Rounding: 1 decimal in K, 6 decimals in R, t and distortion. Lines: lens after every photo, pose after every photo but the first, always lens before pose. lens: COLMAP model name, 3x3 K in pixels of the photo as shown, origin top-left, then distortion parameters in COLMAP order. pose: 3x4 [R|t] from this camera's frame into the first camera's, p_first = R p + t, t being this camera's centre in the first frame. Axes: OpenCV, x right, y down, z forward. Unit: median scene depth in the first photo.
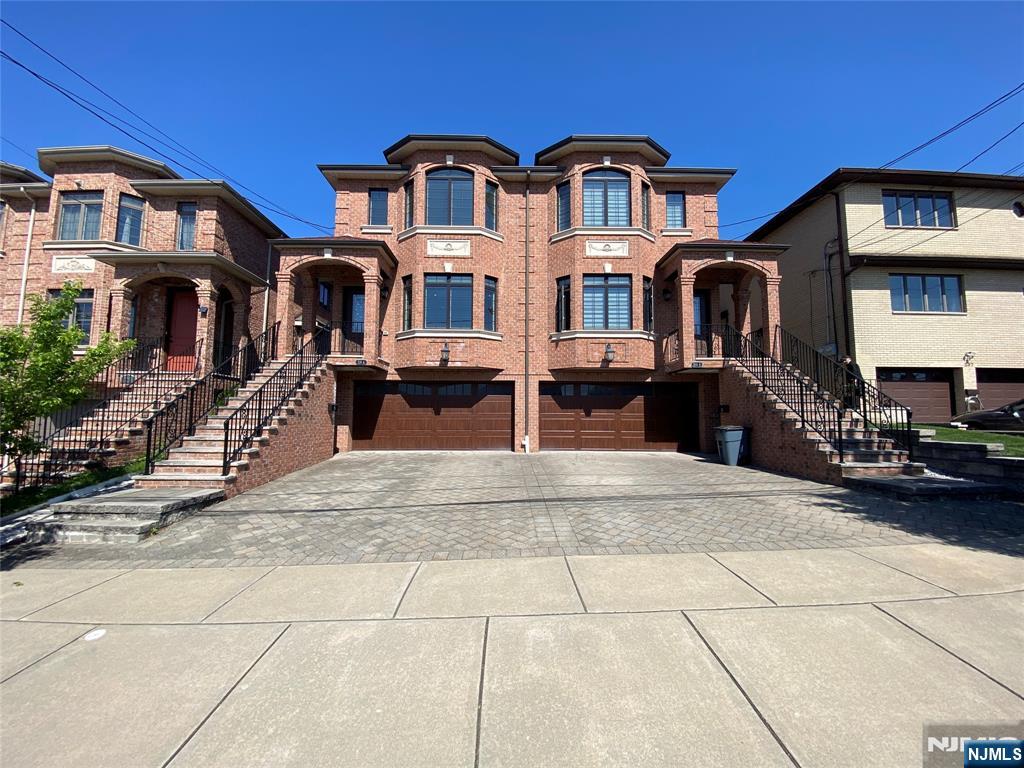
lens RADIAL K [[414.9, 0, 509.1], [0, 414.9, 385.1], [0, 0, 1]] dist [0.027176, -0.025225]
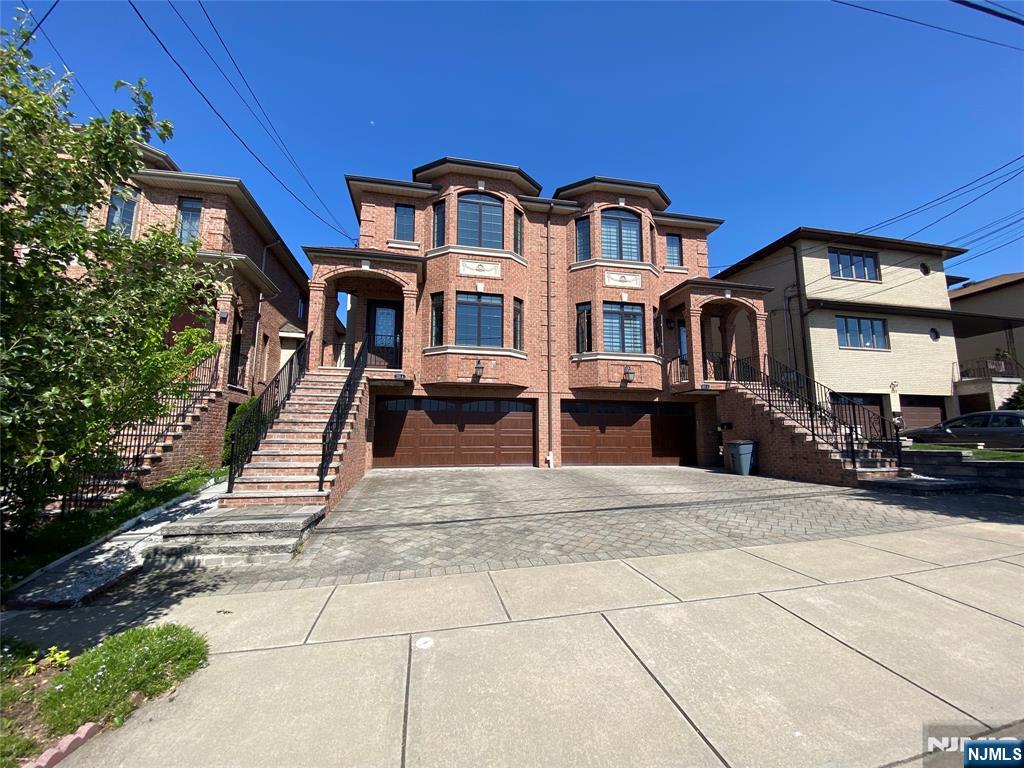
lens RADIAL K [[414.9, 0, 509.1], [0, 414.9, 385.1], [0, 0, 1]] dist [0.027176, -0.025225]
pose [[0.982142, 0.022490, 0.186795, -0.258937], [-0.012824, 0.998523, -0.052792, 0.012444], [-0.187706, 0.049454, 0.980979, -0.010007]]
